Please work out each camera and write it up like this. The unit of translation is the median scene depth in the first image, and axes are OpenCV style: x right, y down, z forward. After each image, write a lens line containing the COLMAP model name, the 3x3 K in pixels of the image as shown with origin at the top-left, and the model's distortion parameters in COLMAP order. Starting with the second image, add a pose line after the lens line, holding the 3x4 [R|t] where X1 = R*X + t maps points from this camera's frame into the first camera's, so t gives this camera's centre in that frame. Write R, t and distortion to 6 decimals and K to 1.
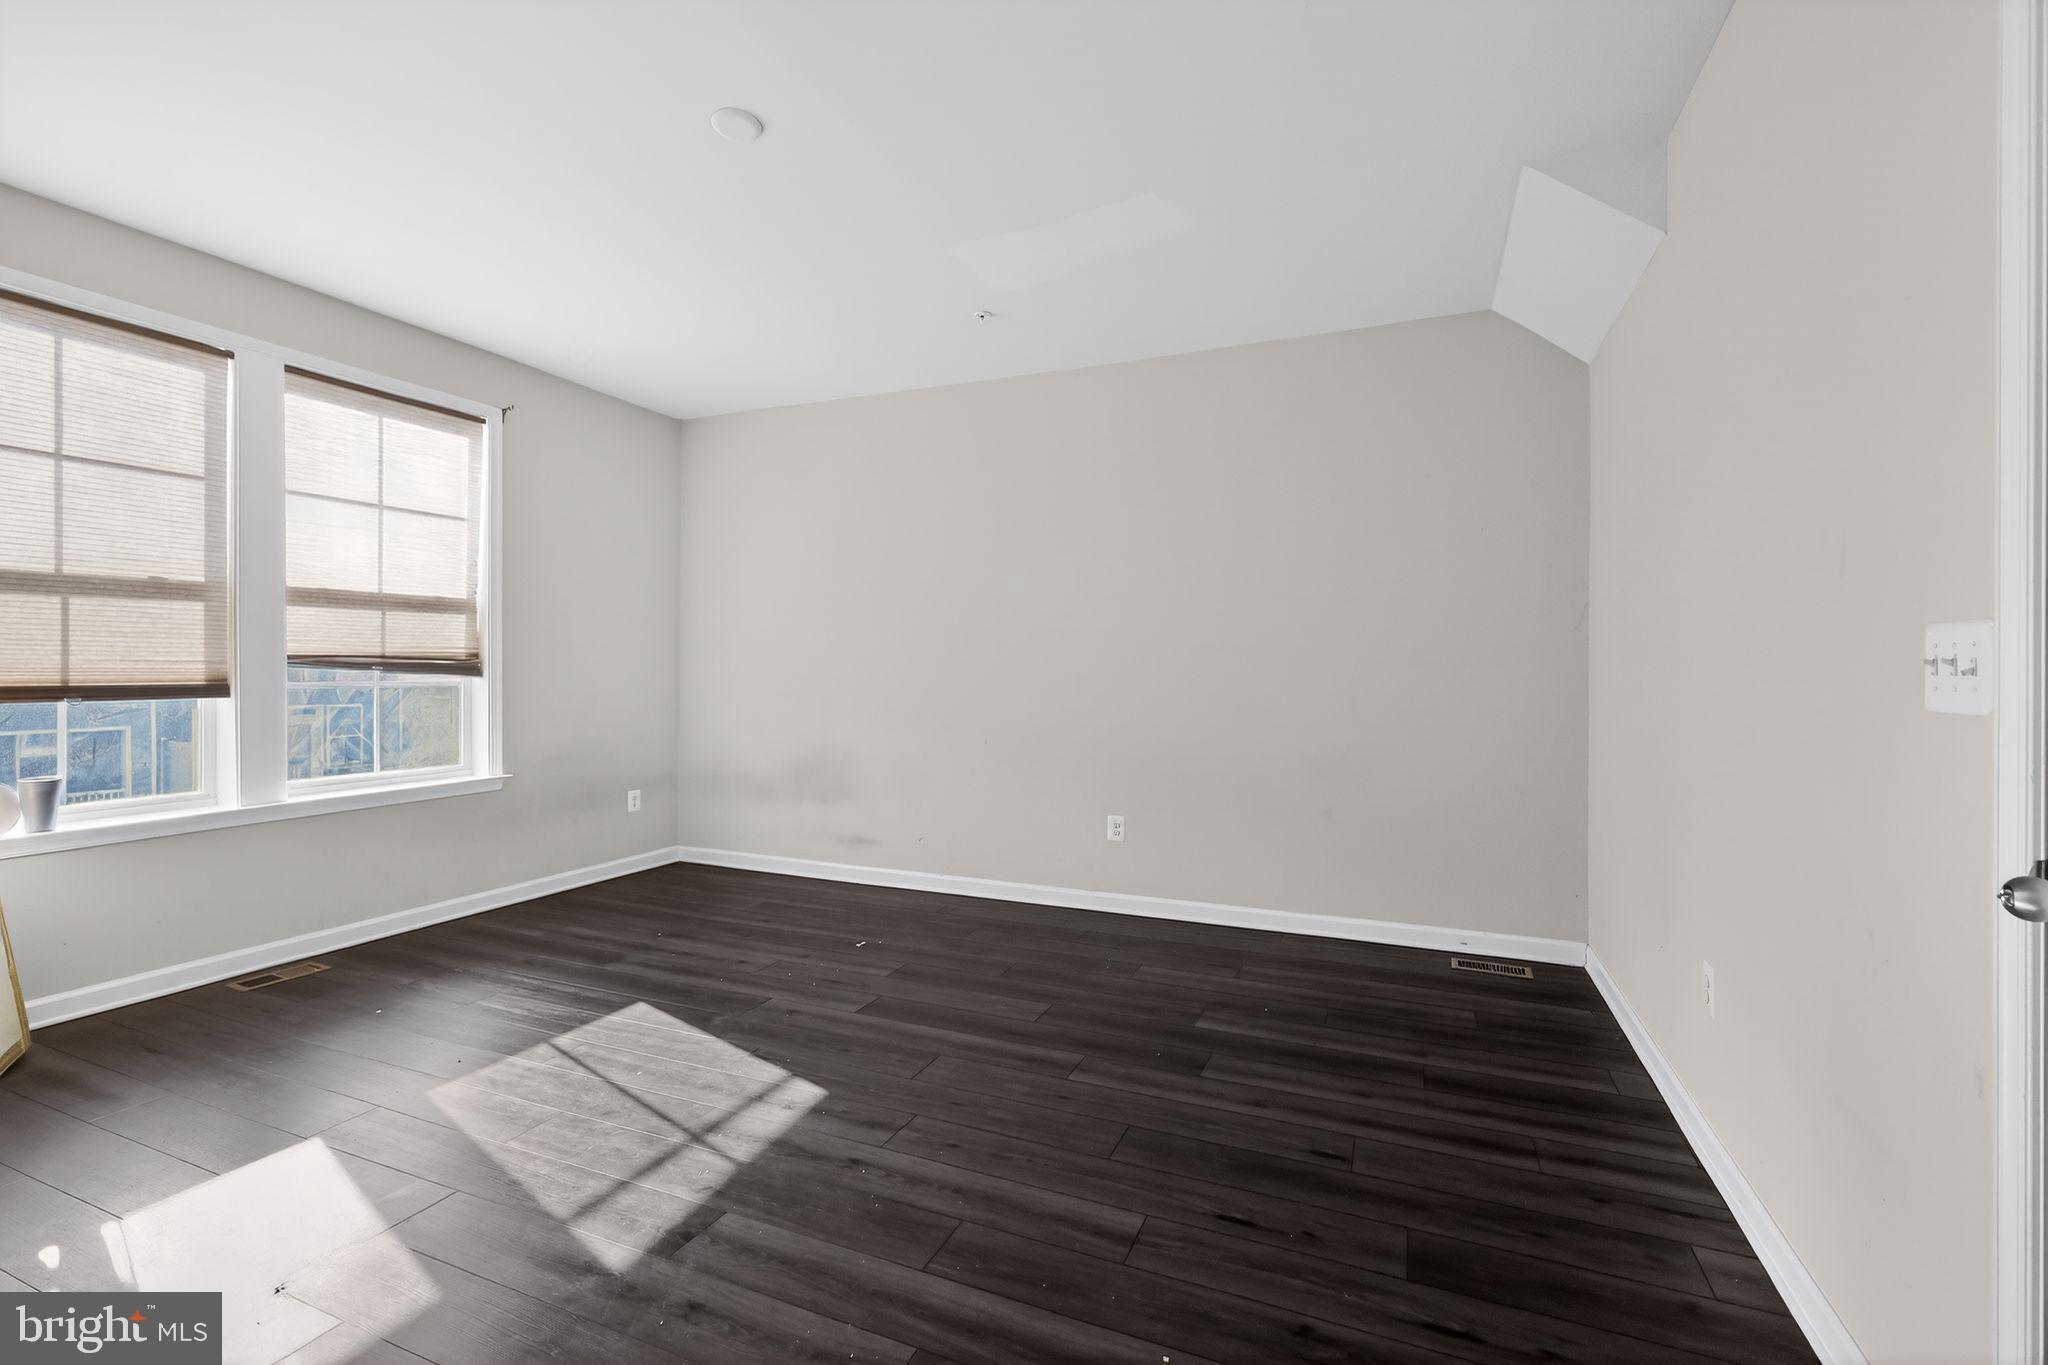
lens RADIAL K [[893.0, 0, 1039.2], [0, 893.0, 683.2], [0, 0, 1]] dist [0.003455, -0.001131]
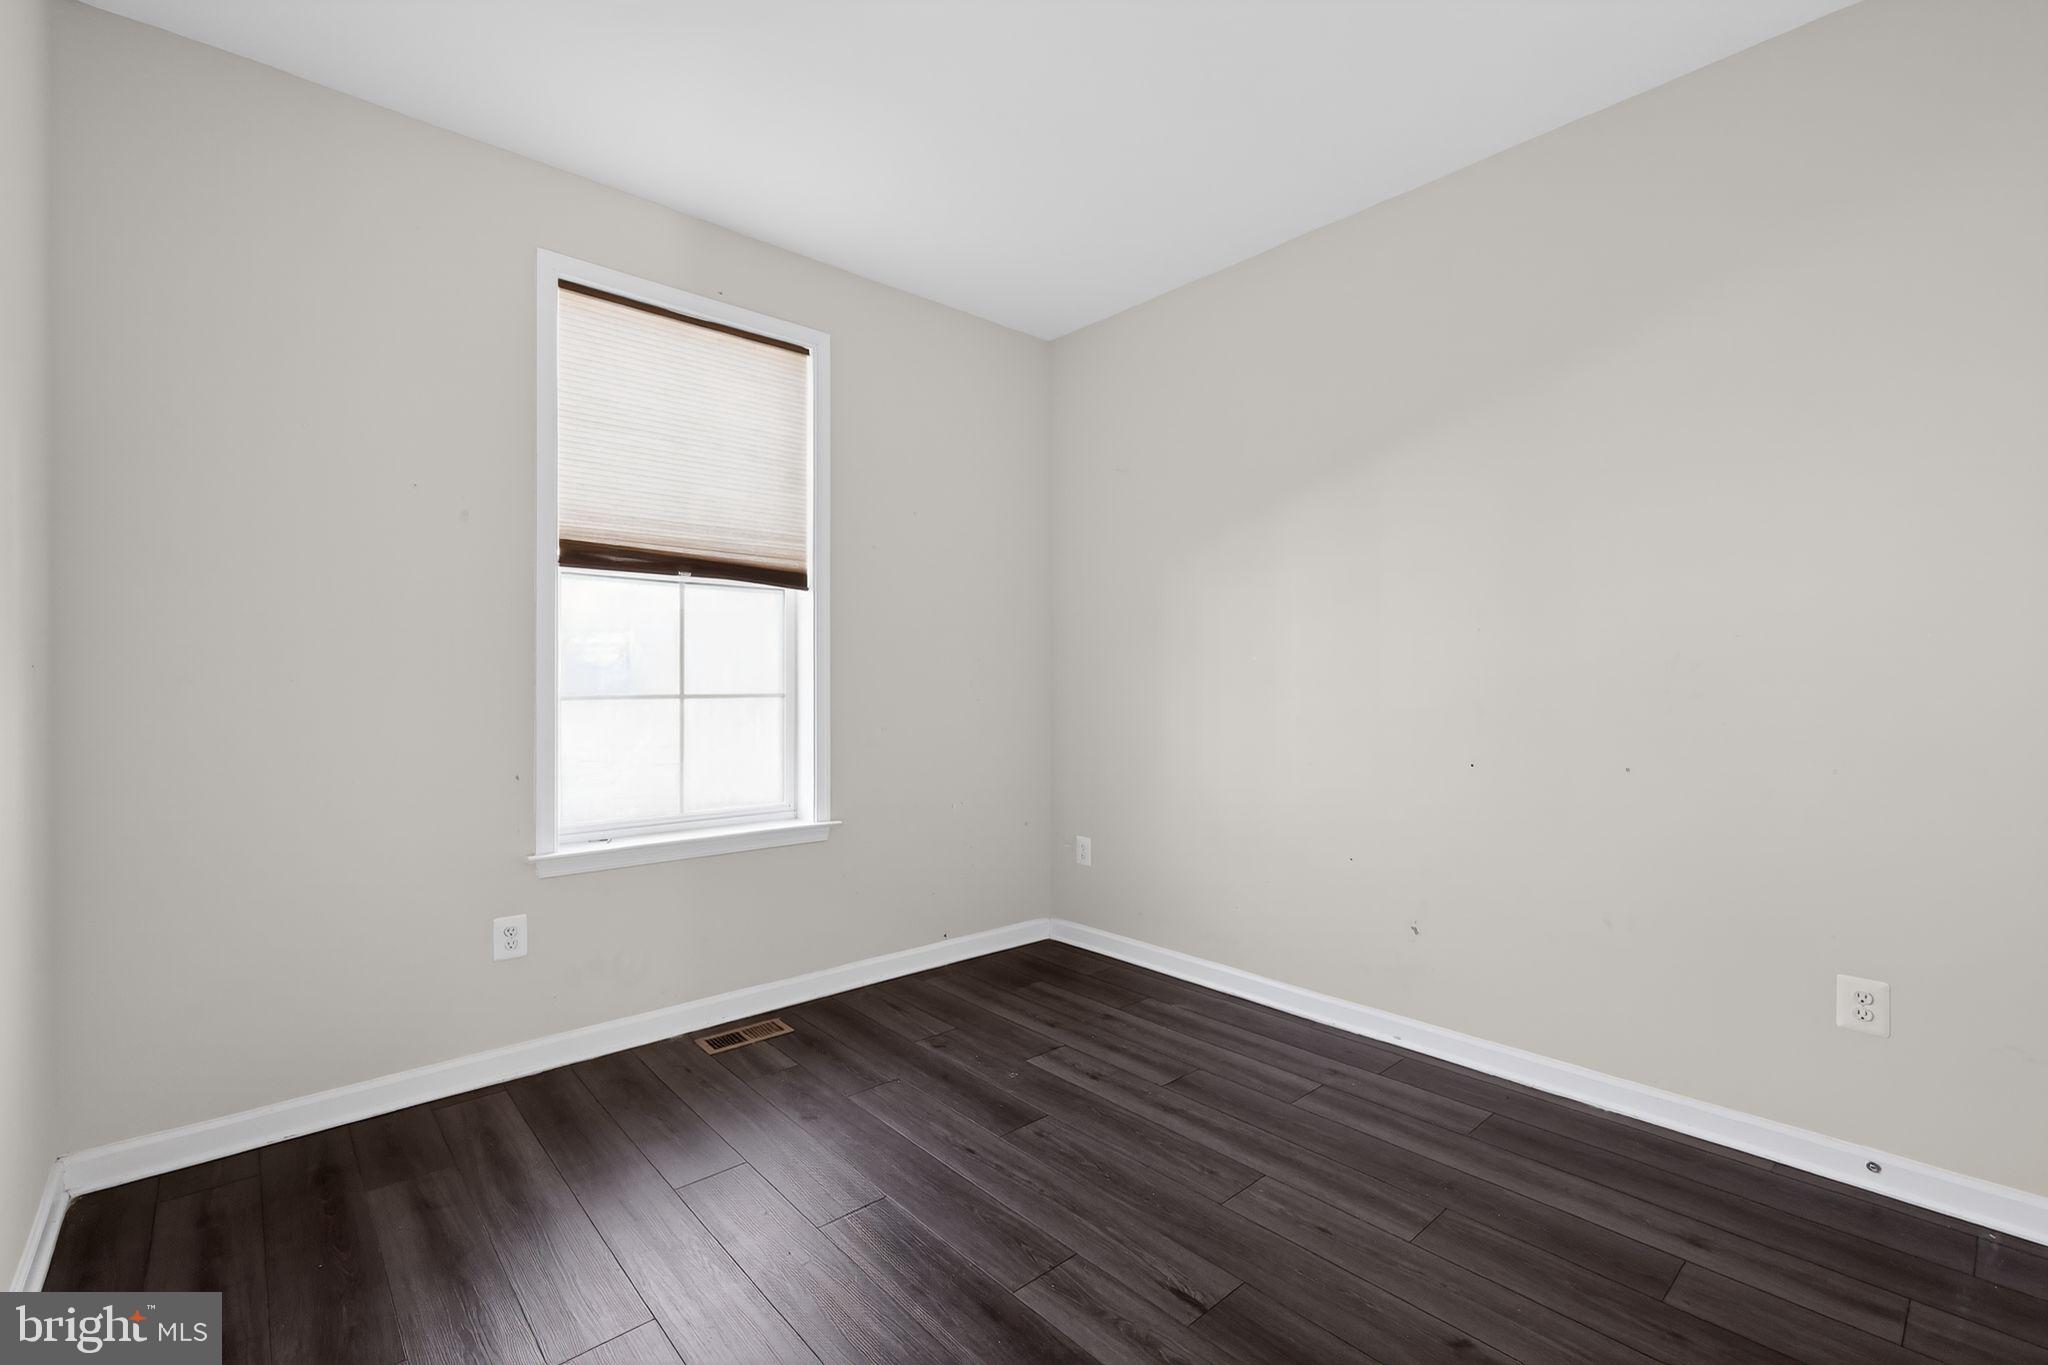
lens RADIAL K [[893.0, 0, 1059.7], [0, 893.0, 702.3], [0, 0, 1]] dist [0.003455, -0.001131]
pose [[0.916367, 0.005564, -0.400300, -0.139848], [-0.004859, 0.999984, 0.002775, -0.000586], [0.400310, -0.000597, 0.916380, 0.451427]]
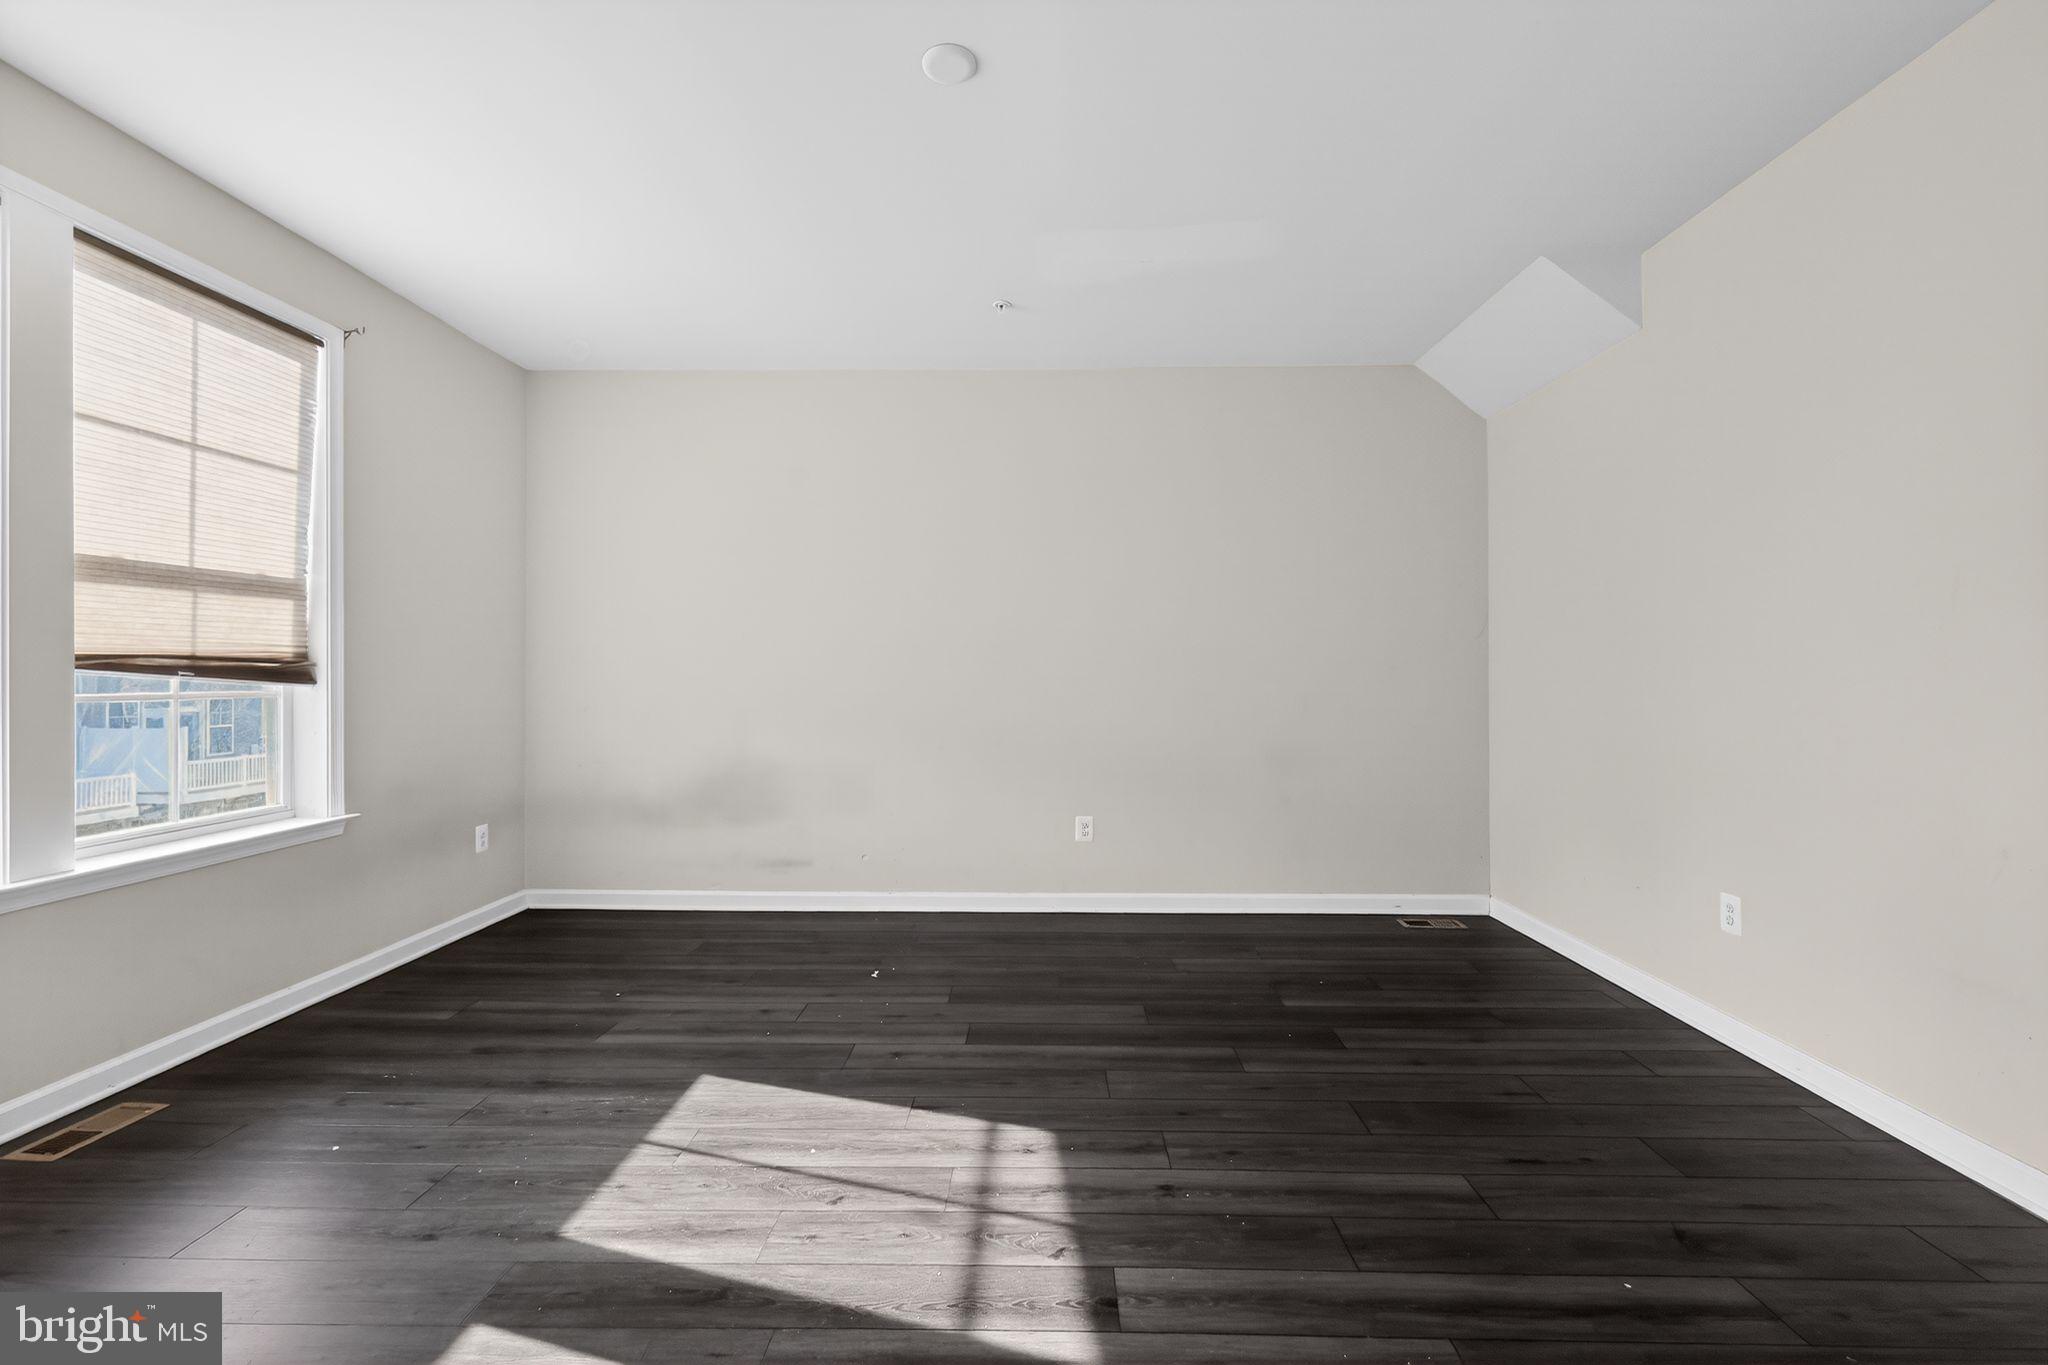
lens RADIAL K [[893.0, 0, 1039.1], [0, 893.0, 682.5], [0, 0, 1]] dist [0.003455, -0.001131]
pose [[0.928156, -0.008552, 0.372093, -0.395001], [0.010074, 0.999947, -0.002148, -0.001485], [-0.372055, 0.005742, 0.928193, 0.095291]]
